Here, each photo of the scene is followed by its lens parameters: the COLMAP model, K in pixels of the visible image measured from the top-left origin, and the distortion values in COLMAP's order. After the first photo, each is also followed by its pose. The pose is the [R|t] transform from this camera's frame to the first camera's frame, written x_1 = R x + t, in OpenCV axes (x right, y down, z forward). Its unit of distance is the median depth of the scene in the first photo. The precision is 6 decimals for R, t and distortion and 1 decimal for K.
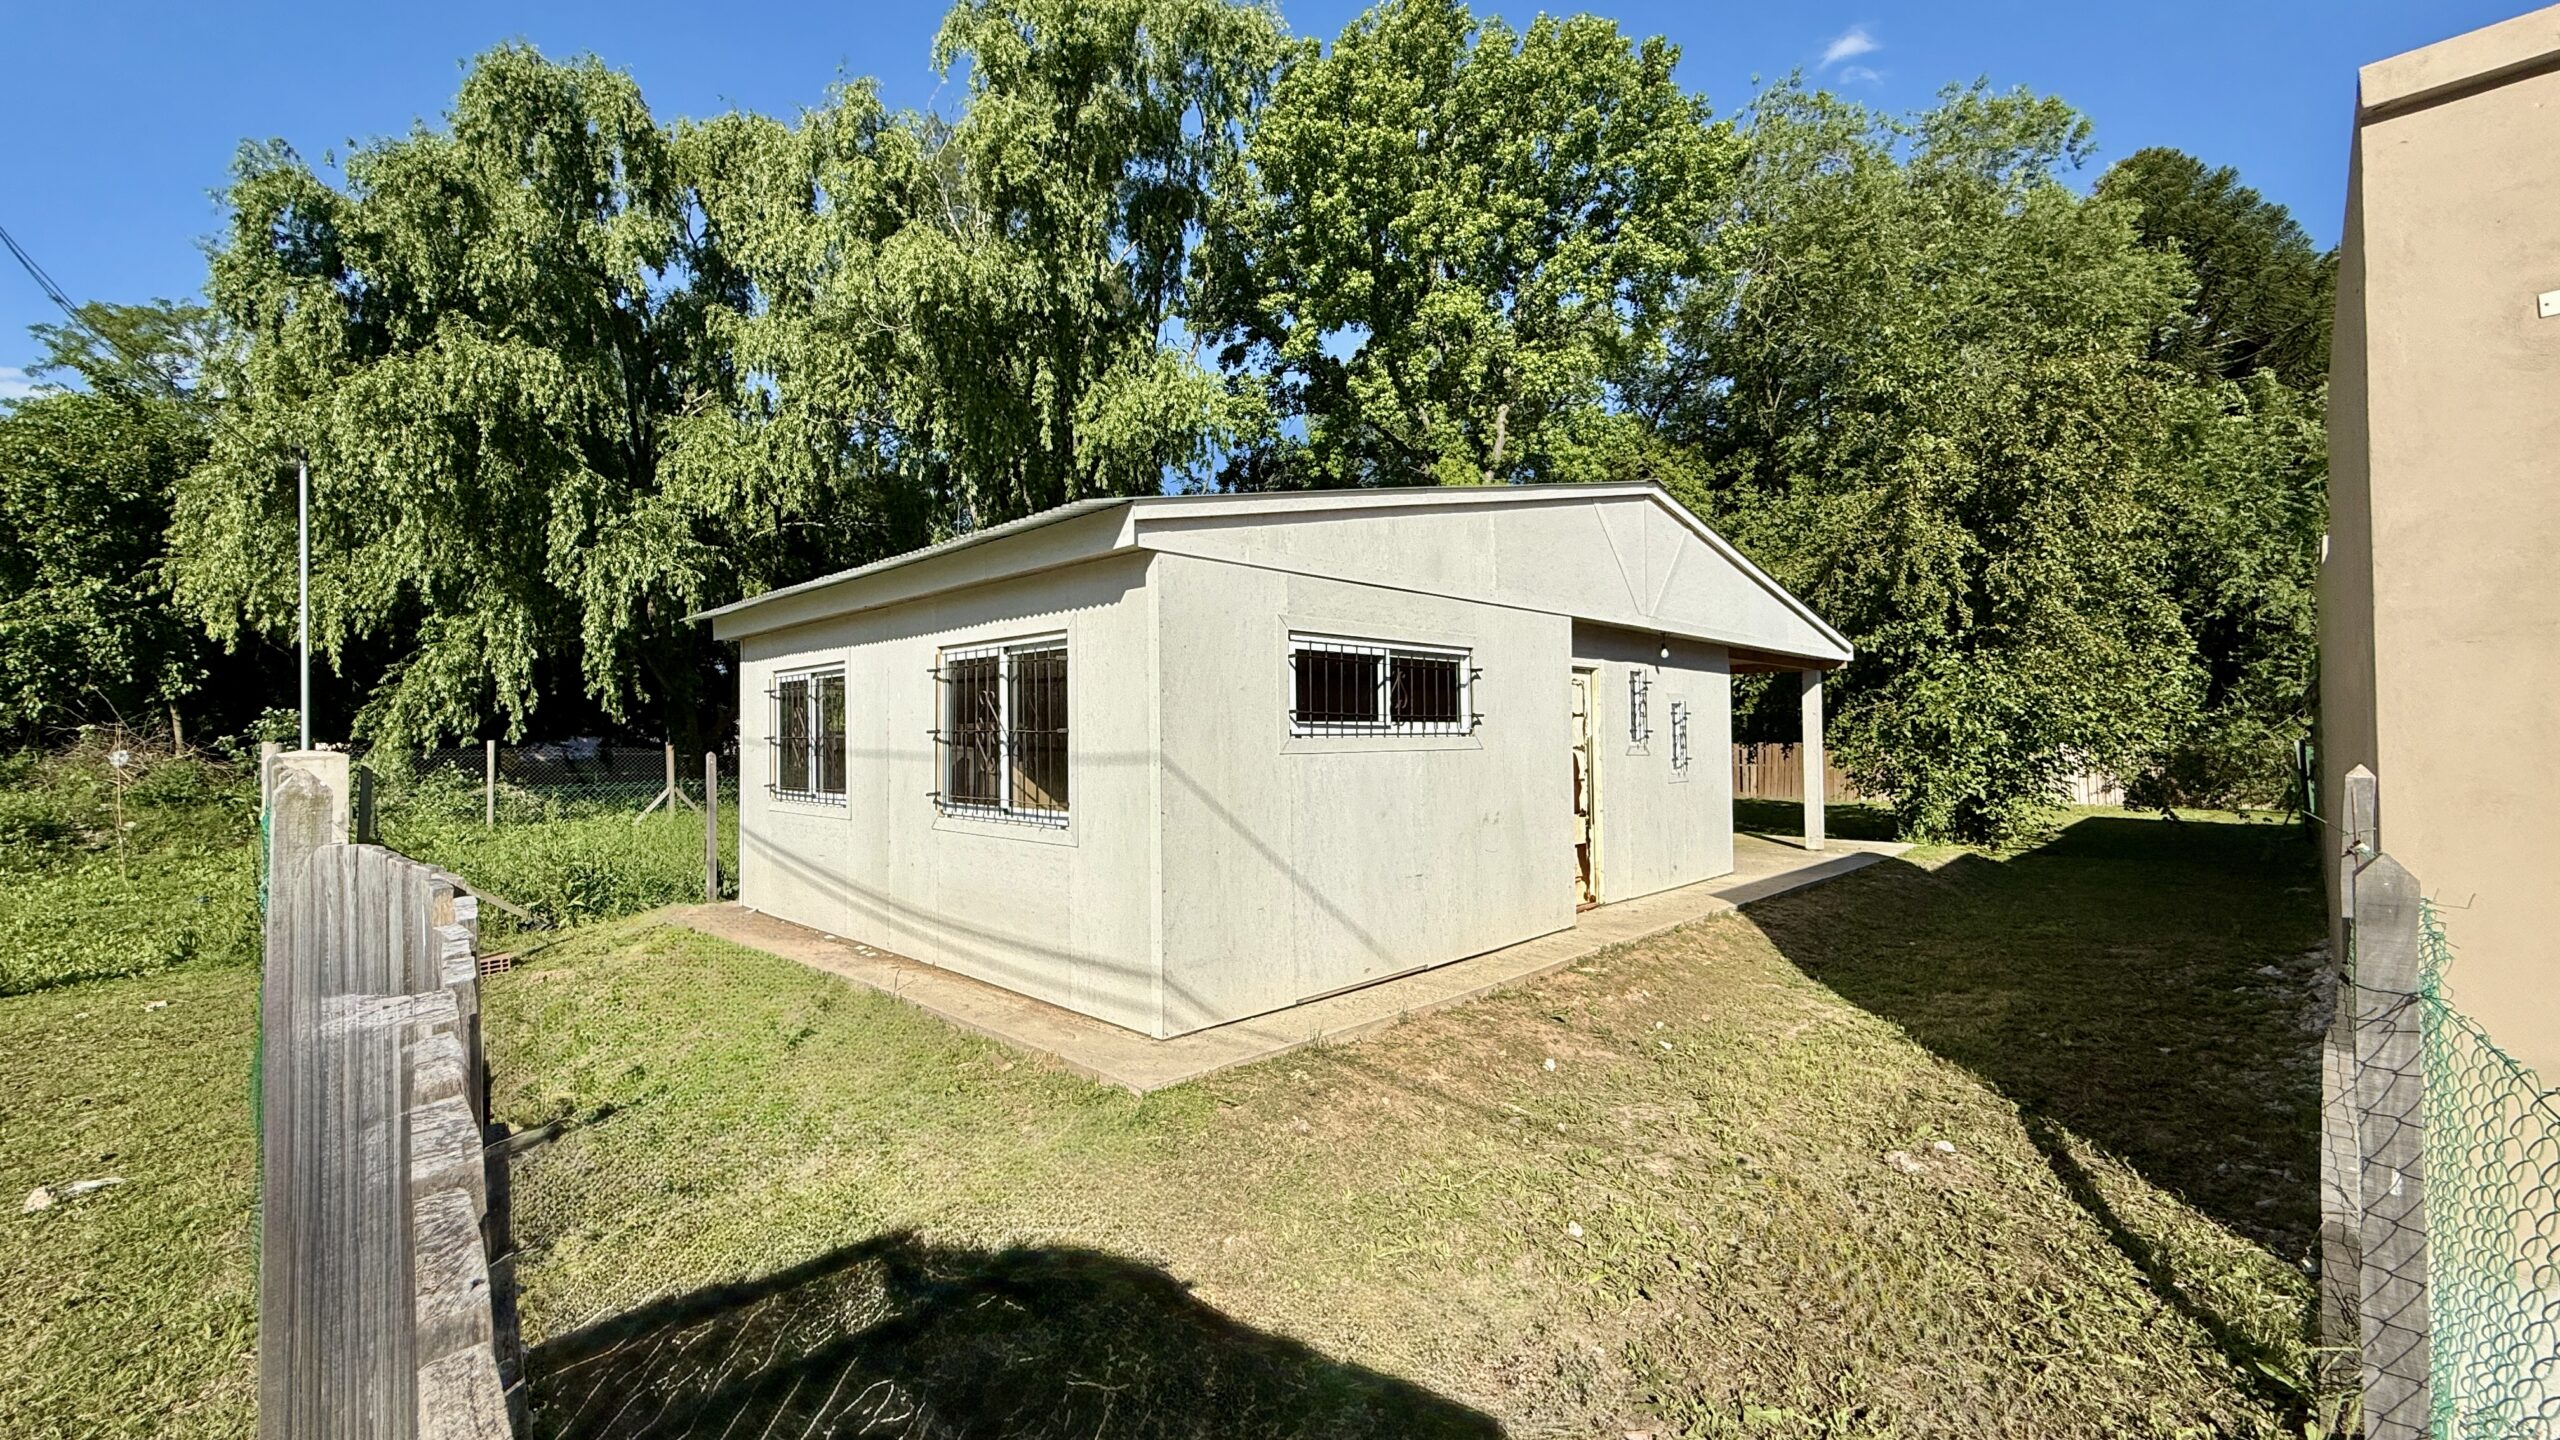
lens RADIAL K [[1018.0, 0, 1276.7], [0, 1018.0, 720.8], [0, 0, 1]] dist [0.001948, -0.000325]
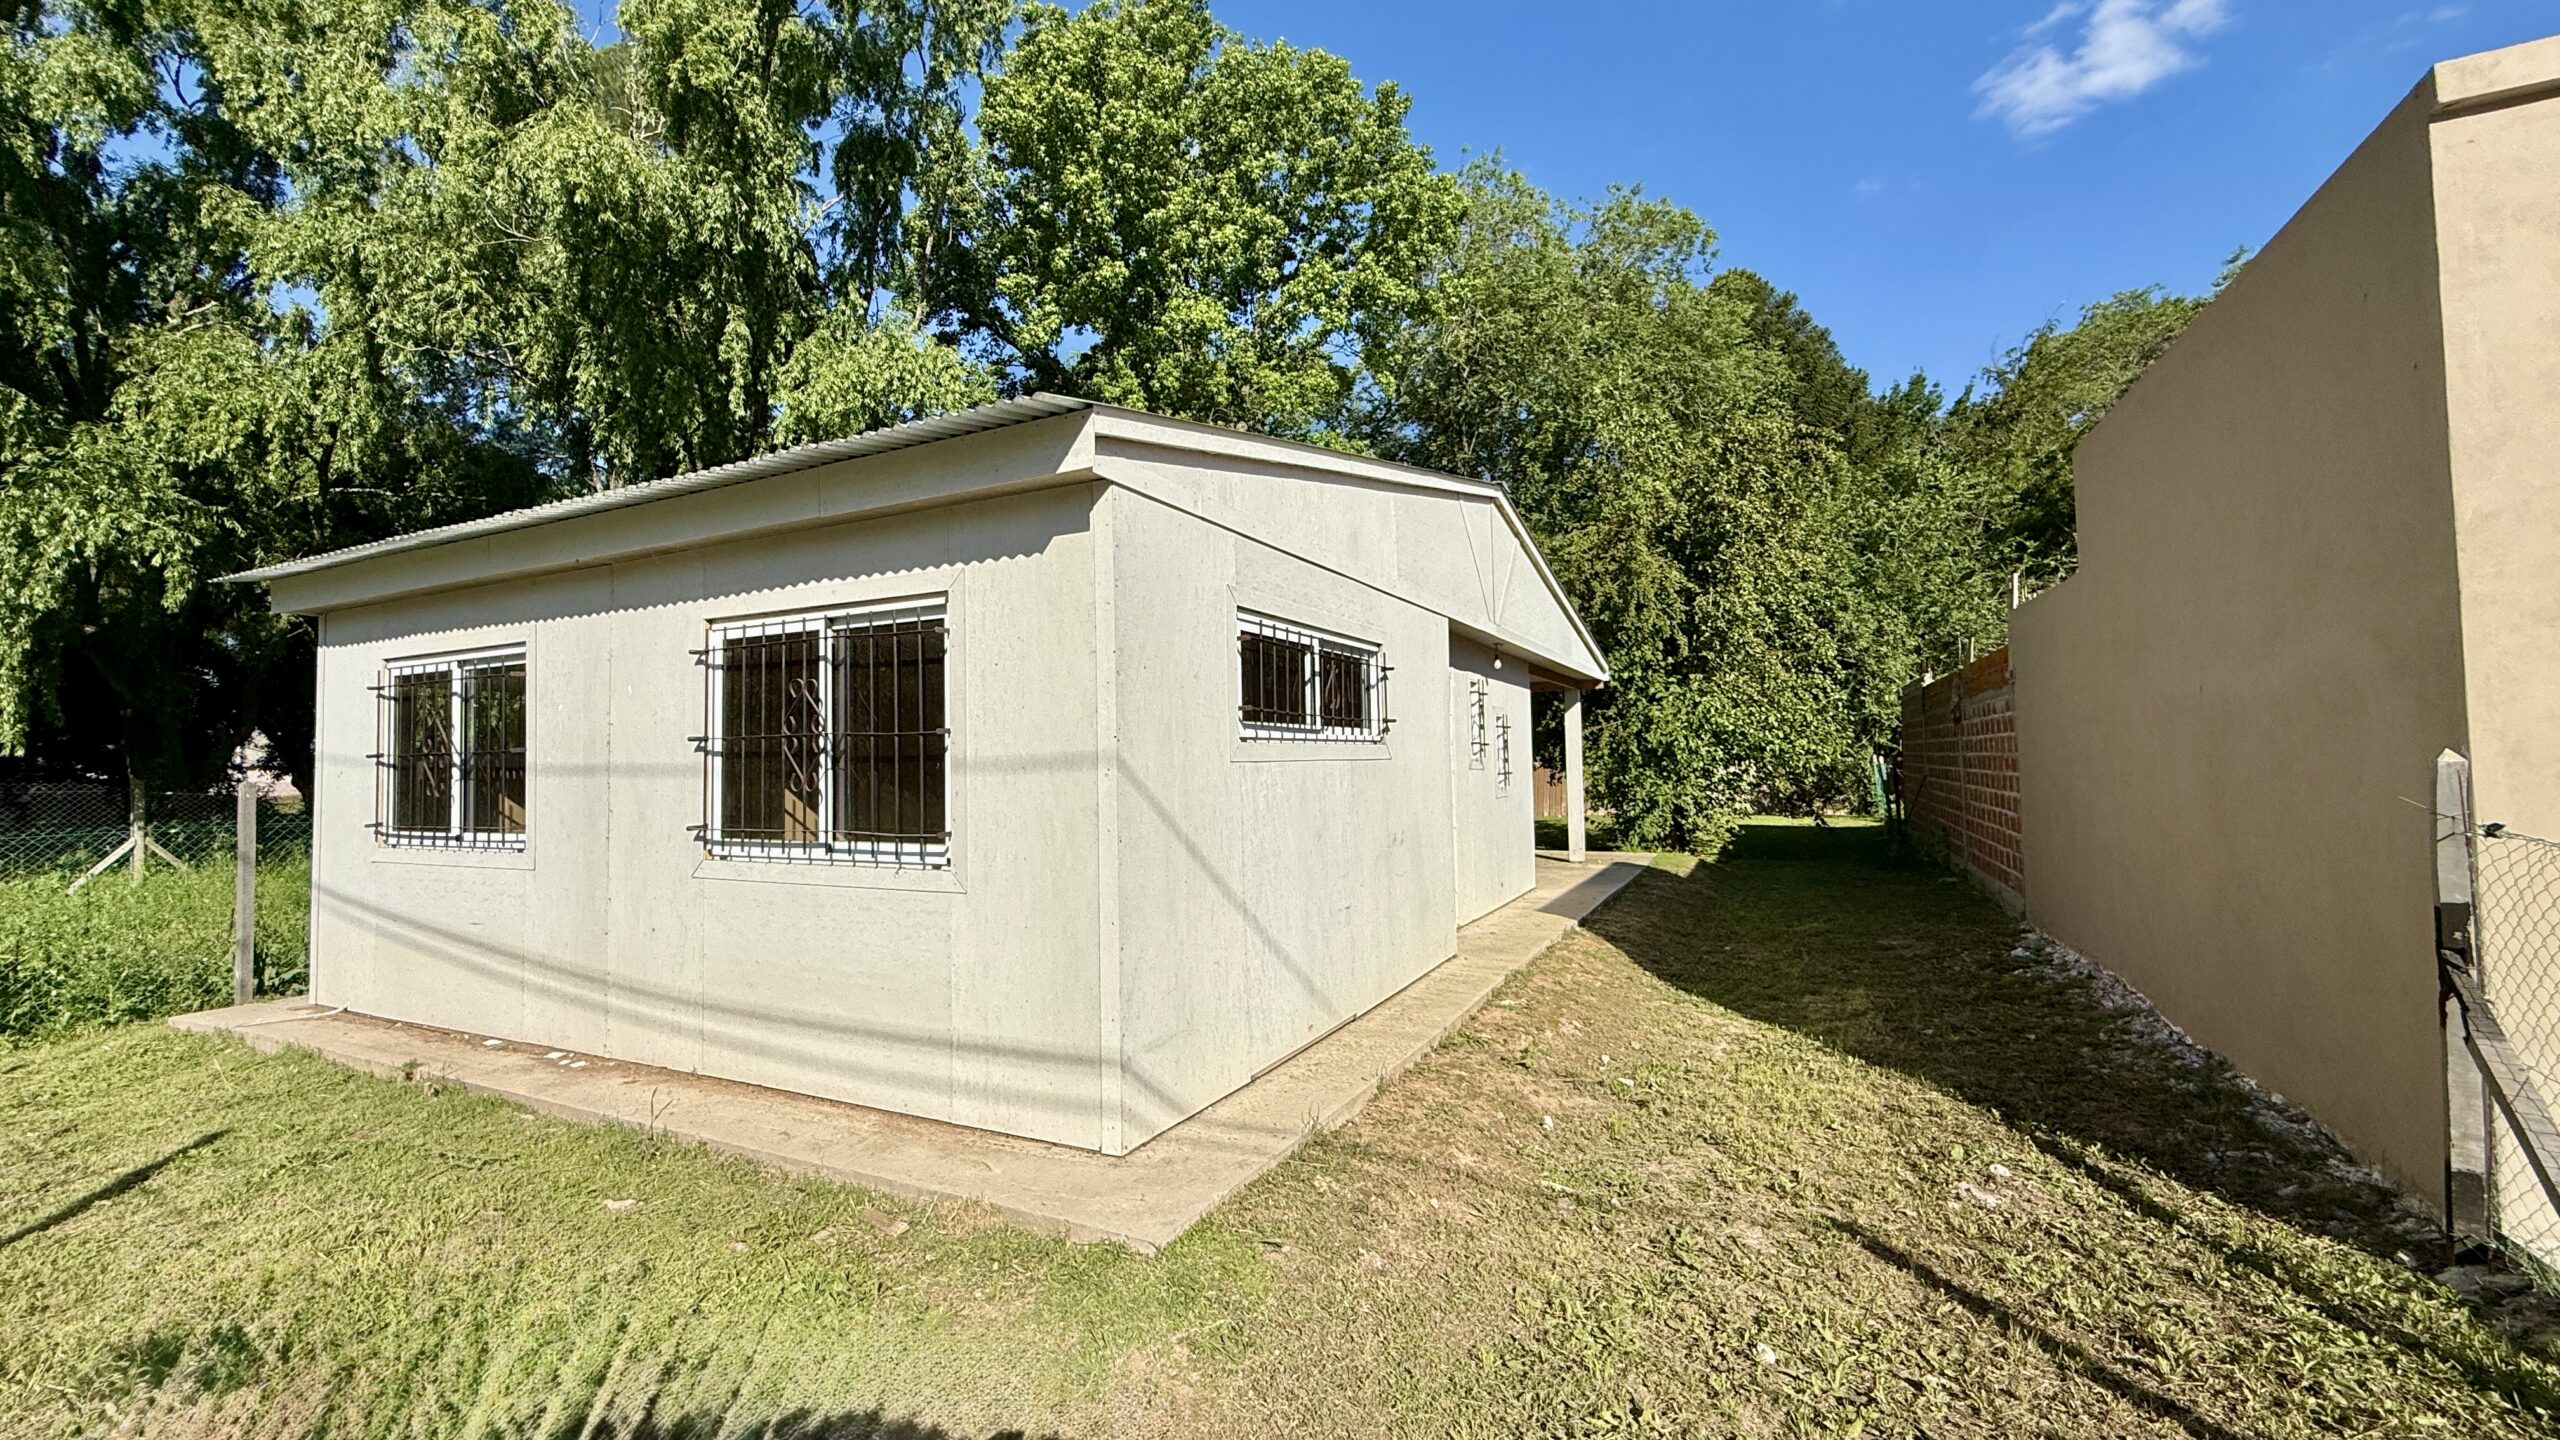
lens RADIAL K [[1018.0, 0, 1275.4], [0, 1018.0, 724.4], [0, 0, 1]] dist [0.001948, -0.000325]
pose [[0.950035, 0.003749, 0.312121, -0.073390], [0.004004, 0.999699, -0.024194, 0.008071], [-0.312117, 0.024235, 0.949734, 0.085555]]
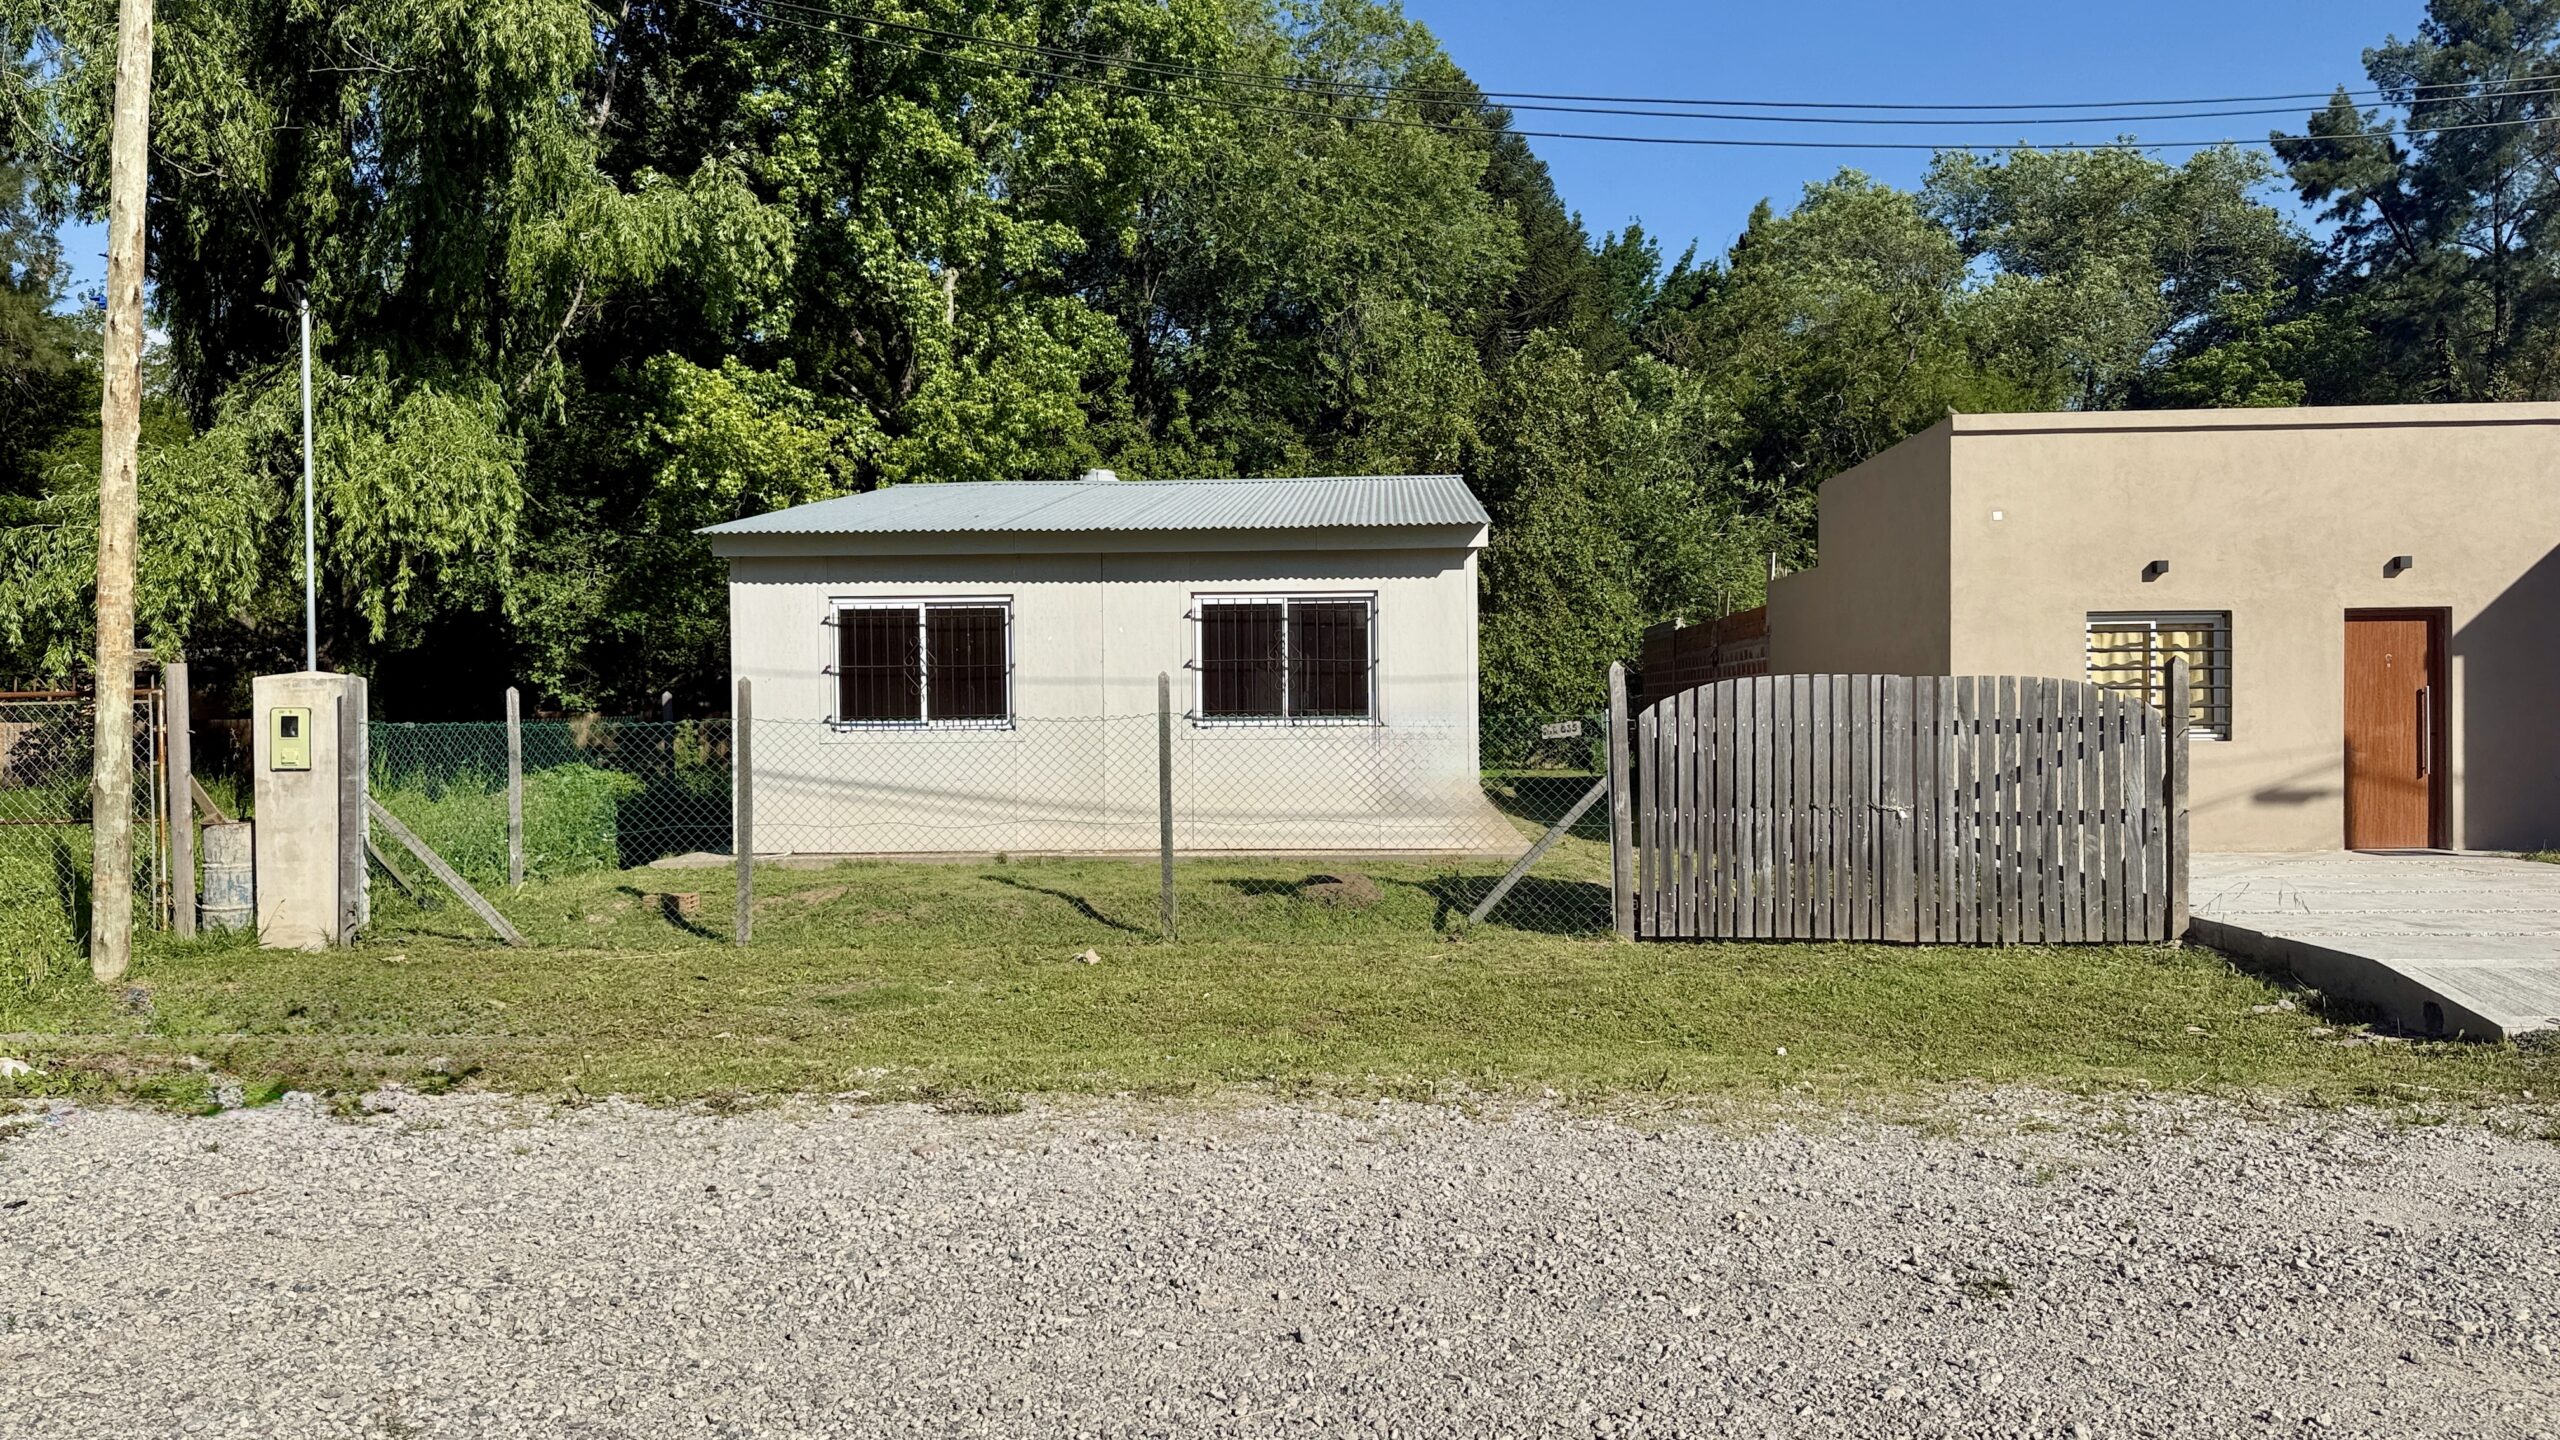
lens RADIAL K [[1776.2, 0, 1272.0], [0, 1776.2, 768.5], [0, 0, 1]] dist [0.057563, -0.059349]
pose [[0.754597, -0.019610, 0.655896, -0.695949], [-0.008092, 0.999199, 0.039184, 0.023122], [-0.656139, -0.034876, 0.753834, -0.287127]]
